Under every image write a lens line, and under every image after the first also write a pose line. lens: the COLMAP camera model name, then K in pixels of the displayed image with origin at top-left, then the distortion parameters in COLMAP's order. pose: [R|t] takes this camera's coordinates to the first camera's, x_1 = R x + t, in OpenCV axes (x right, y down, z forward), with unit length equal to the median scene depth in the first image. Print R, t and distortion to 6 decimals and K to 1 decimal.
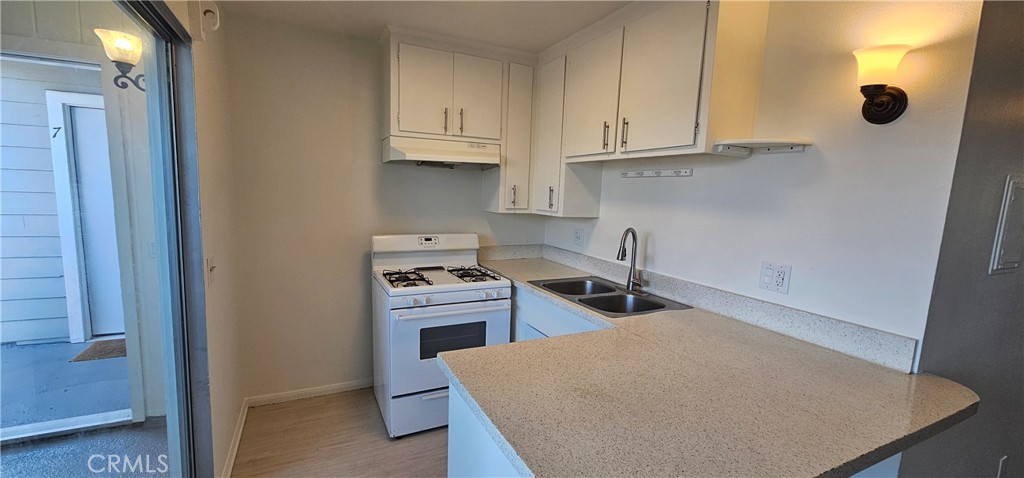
lens RADIAL K [[415.3, 0, 515.3], [0, 415.3, 251.6], [0, 0, 1]] dist [0.000647, 0.000167]
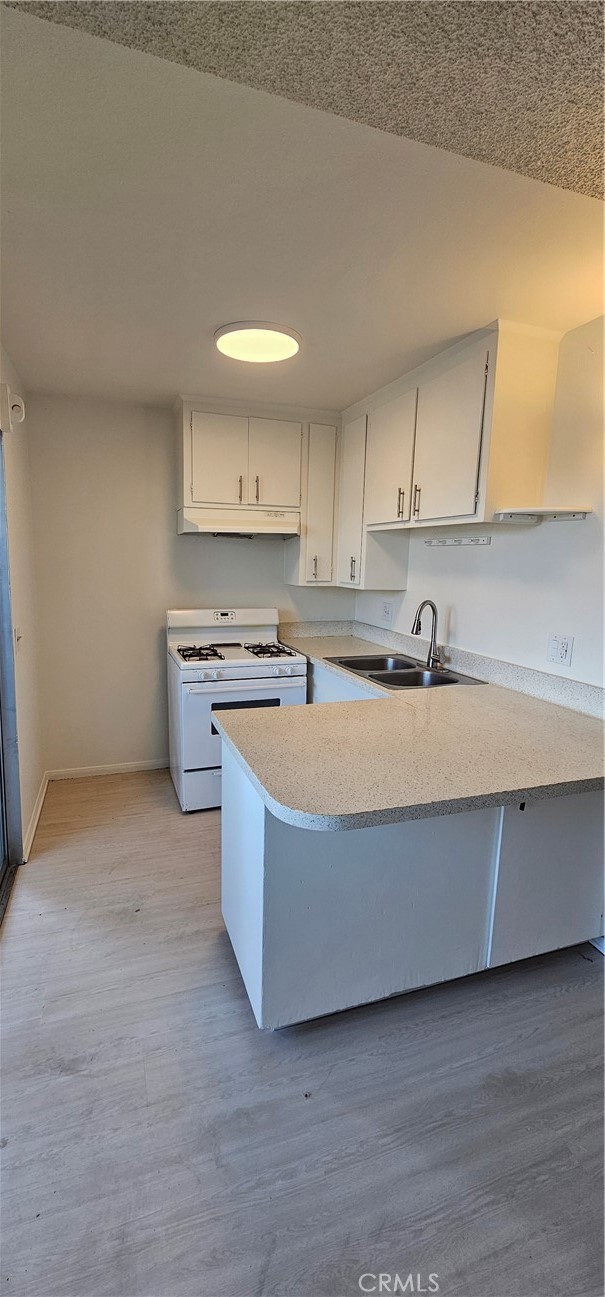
lens RADIAL K [[526.0, 0, 302.5], [0, 526.0, 648.5], [0, 0, 1]] dist [0.000647, 0.000167]
pose [[0.993763, 0.005076, -0.111394, 0.116958], [-0.002601, 0.999747, 0.022352, 0.024233], [0.111479, -0.021922, 0.993525, -0.204522]]
